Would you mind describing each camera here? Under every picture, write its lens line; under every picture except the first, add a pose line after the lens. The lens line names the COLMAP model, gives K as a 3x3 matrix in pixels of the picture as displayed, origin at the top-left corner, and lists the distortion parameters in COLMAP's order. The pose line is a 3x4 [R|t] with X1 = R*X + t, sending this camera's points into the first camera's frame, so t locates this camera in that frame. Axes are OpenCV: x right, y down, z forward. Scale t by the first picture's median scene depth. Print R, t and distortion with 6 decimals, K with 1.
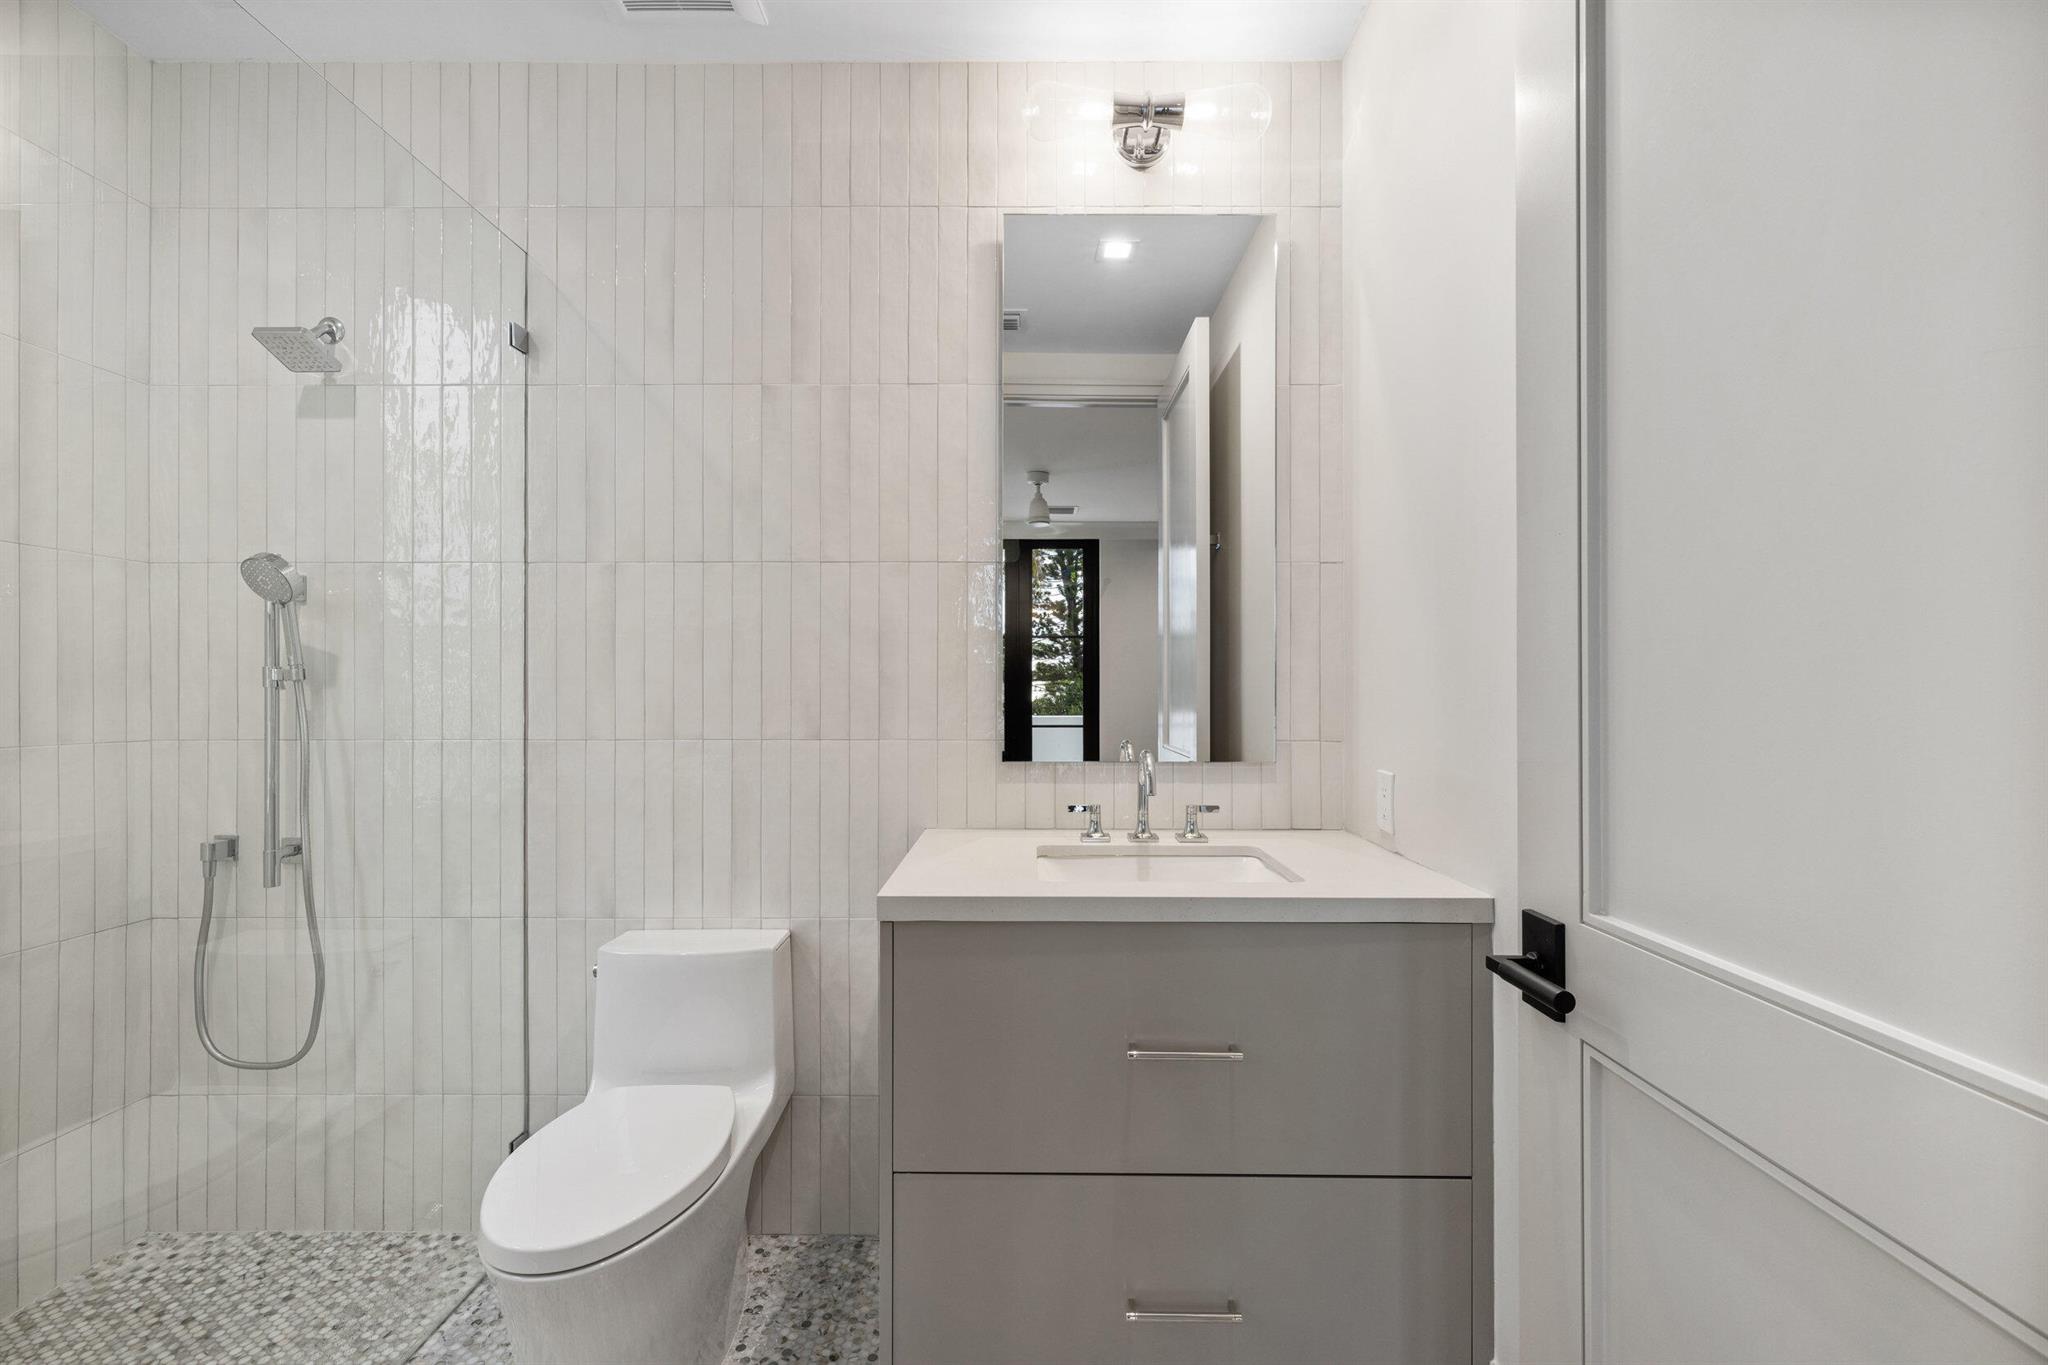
lens RADIAL K [[874.9, 0, 1024.0], [0, 874.9, 682.5], [0, 0, 1]] dist [-0.000743, -0.000017]
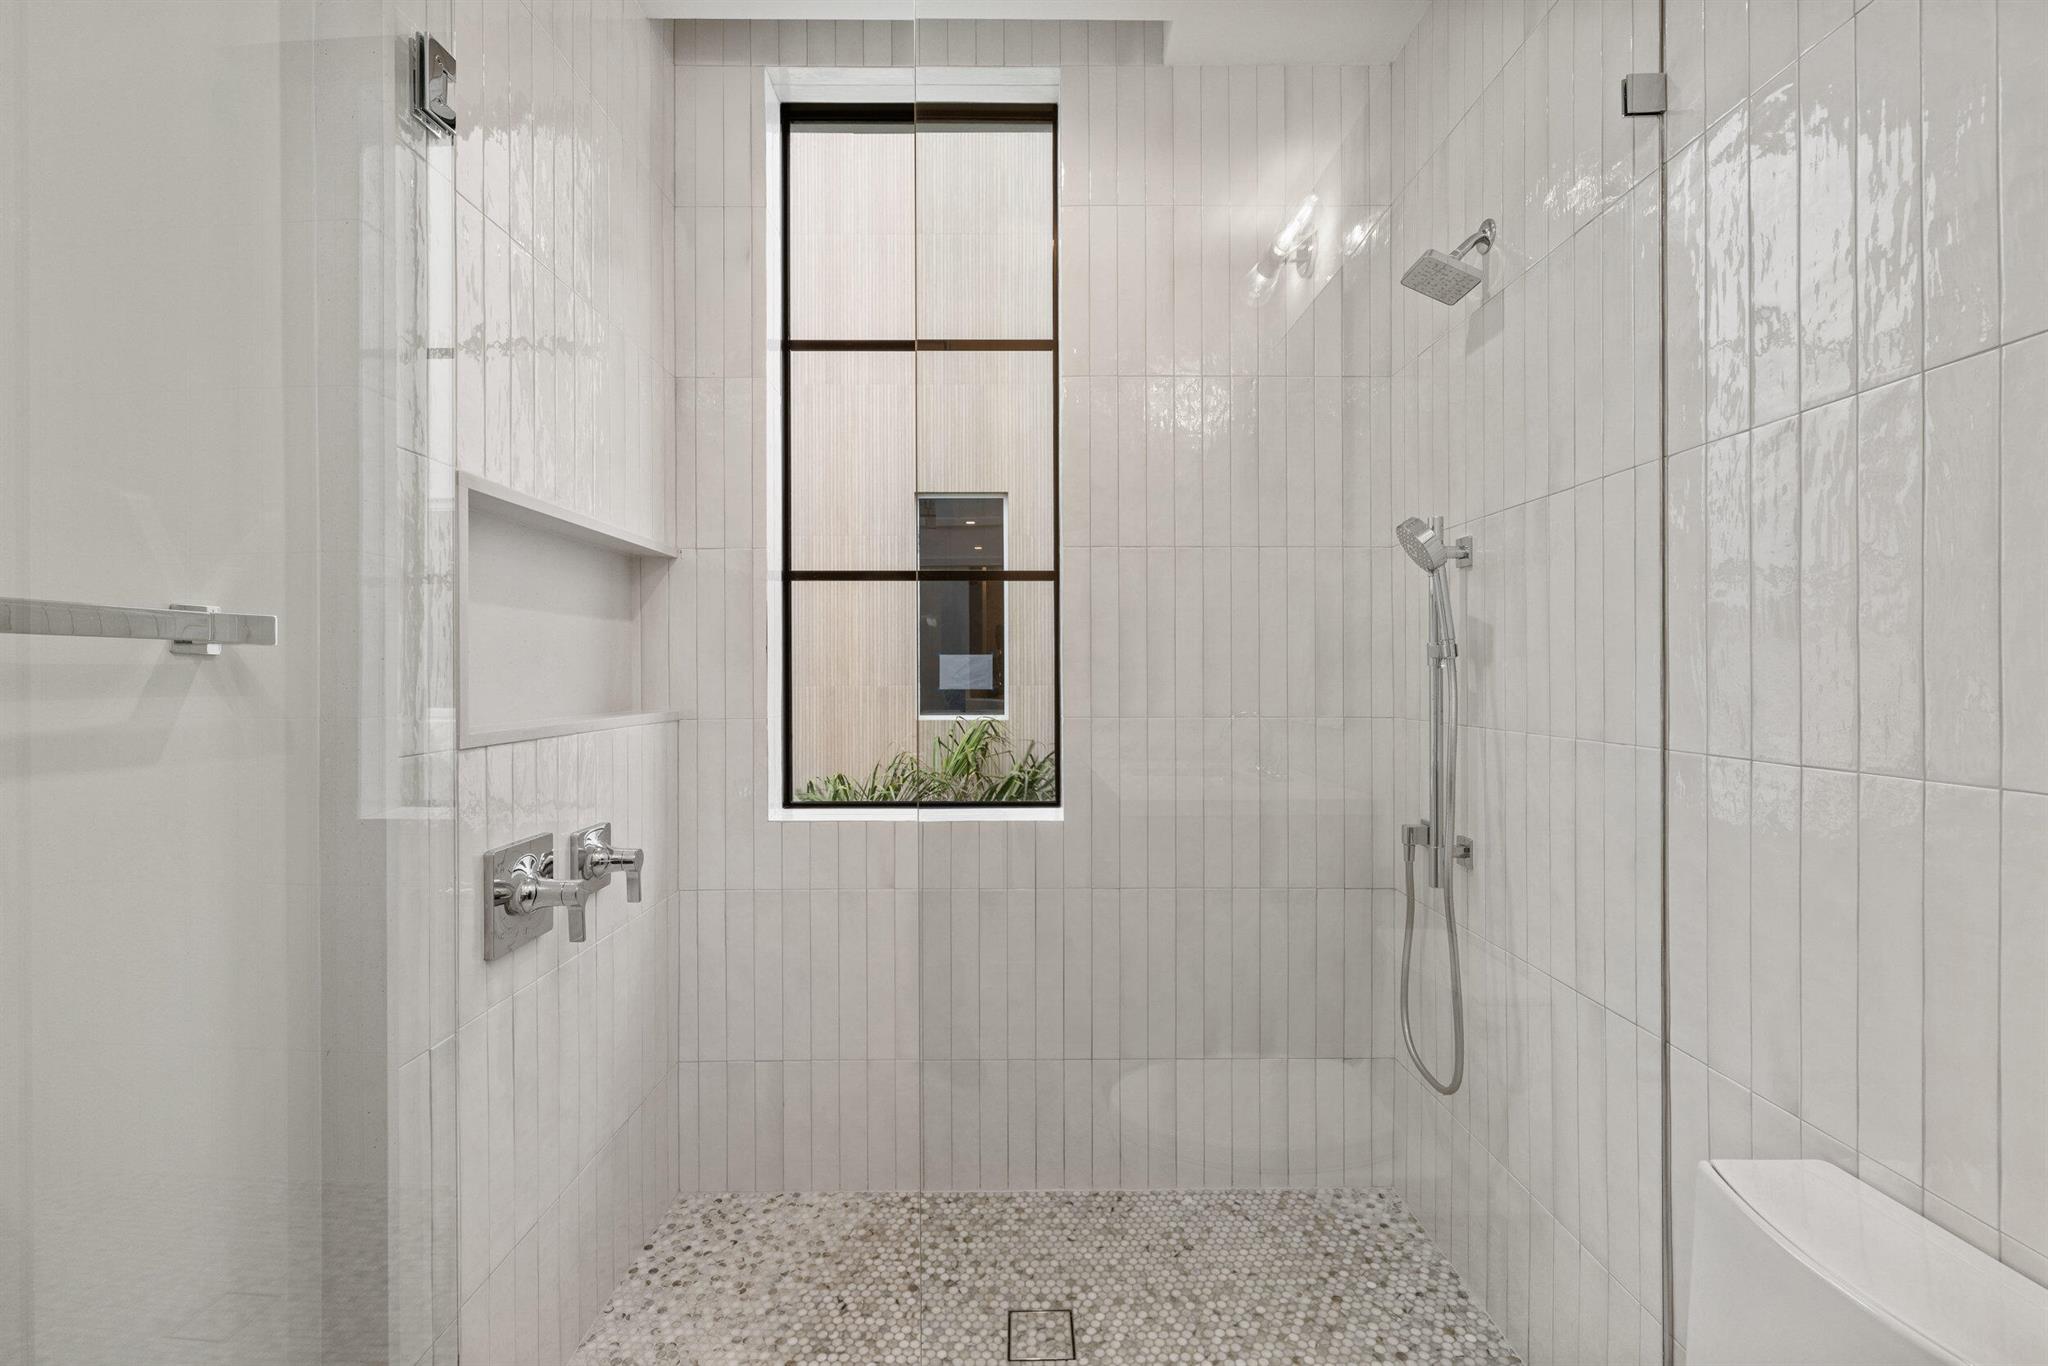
lens RADIAL K [[861.1, 0, 1022.2], [0, 861.1, 668.6], [0, 0, 1]] dist [-0.006930, 0.000010]
pose [[0.011397, -0.003085, -0.999930, 0.019552], [0.010232, 0.999943, -0.002969, 0.007476], [0.999883, -0.010198, 0.011428, 0.569703]]
